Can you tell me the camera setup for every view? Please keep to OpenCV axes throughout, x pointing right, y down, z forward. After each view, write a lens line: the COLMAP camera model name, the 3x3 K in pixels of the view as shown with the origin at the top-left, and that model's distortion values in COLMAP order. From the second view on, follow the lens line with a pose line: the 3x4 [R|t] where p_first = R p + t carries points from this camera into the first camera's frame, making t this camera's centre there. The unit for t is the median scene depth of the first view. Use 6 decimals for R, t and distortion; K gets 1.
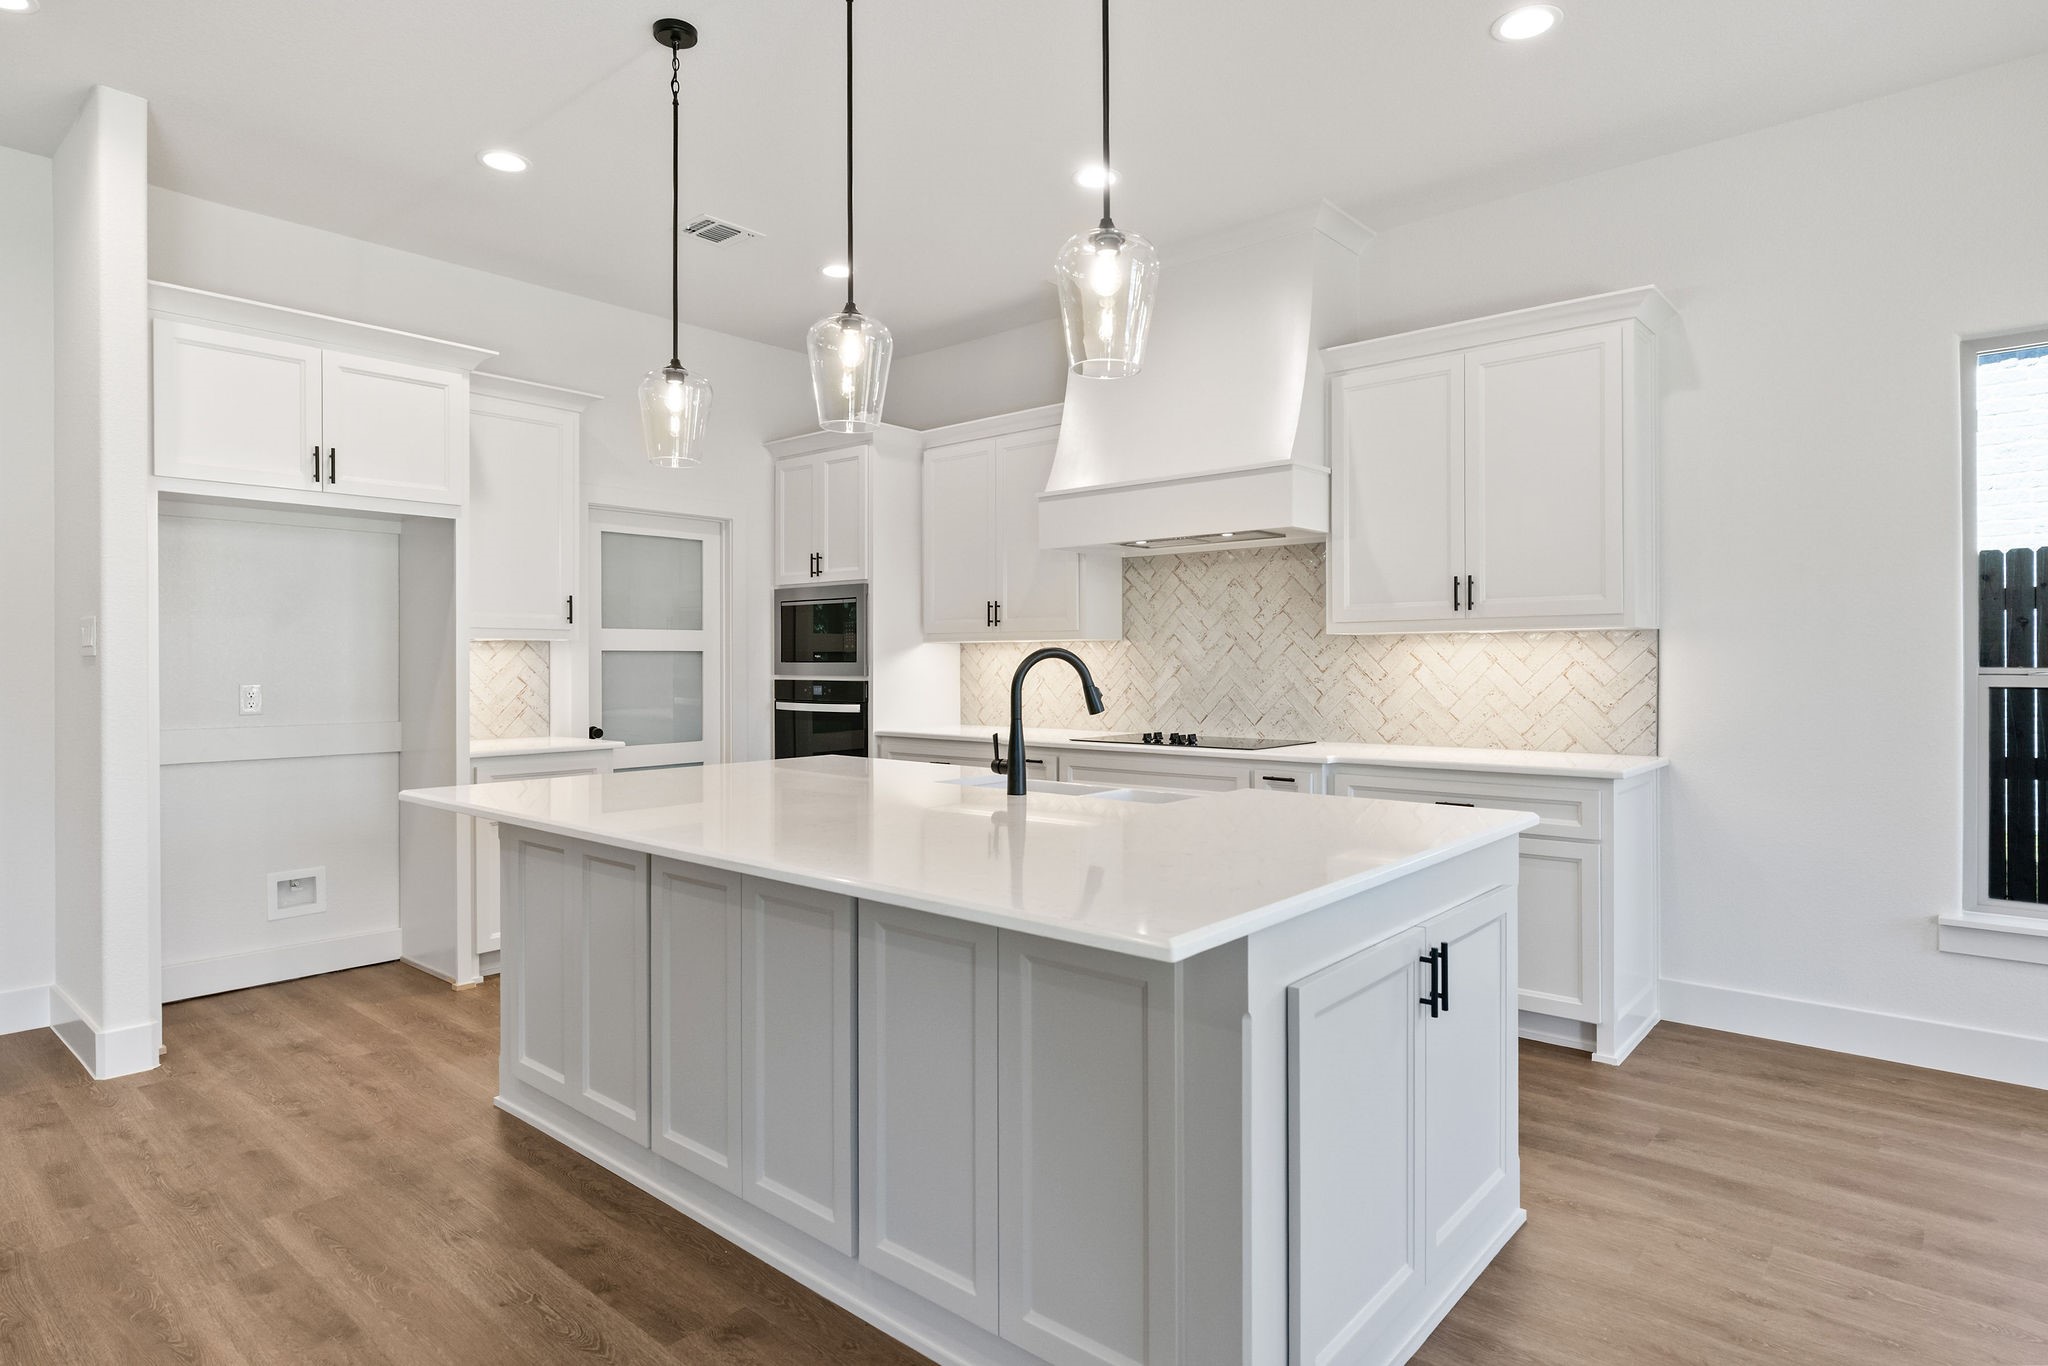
lens RADIAL K [[1116.4, 0, 1023.8], [0, 1116.4, 675.5], [0, 0, 1]] dist [0.021550, 0.001122]
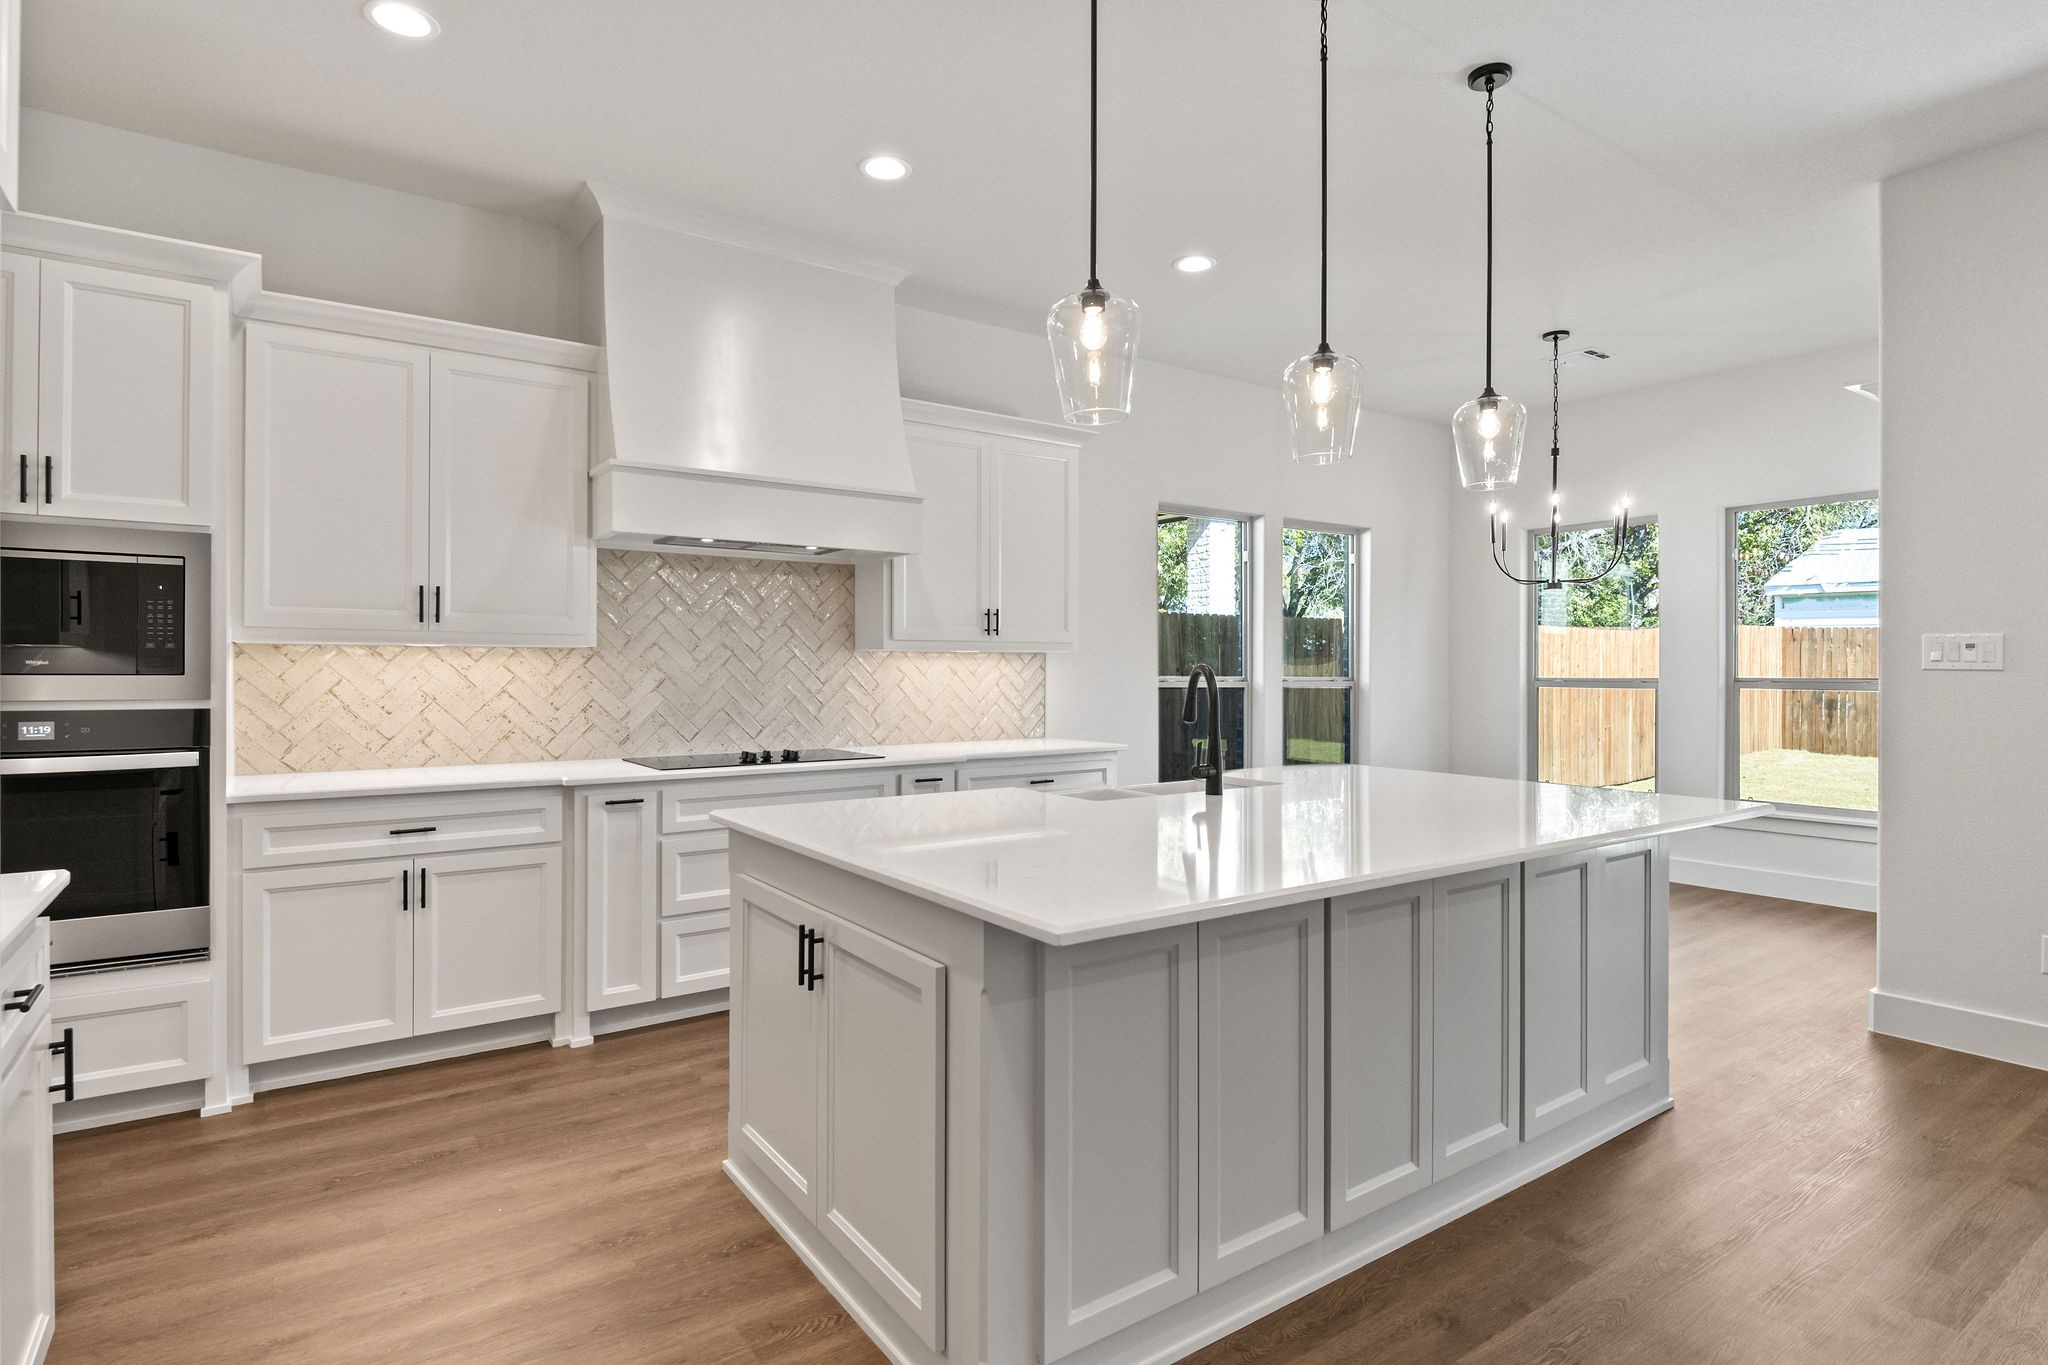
lens RADIAL K [[1047.3, 0, 1023.8], [0, 1047.3, 673.9], [0, 0, 1]] dist [0.003168, 0.000169]
pose [[0.237934, 0.002652, 0.971278, -0.661984], [0.013291, 0.999894, -0.005986, -0.004306], [-0.971190, 0.014334, 0.237873, 0.579091]]
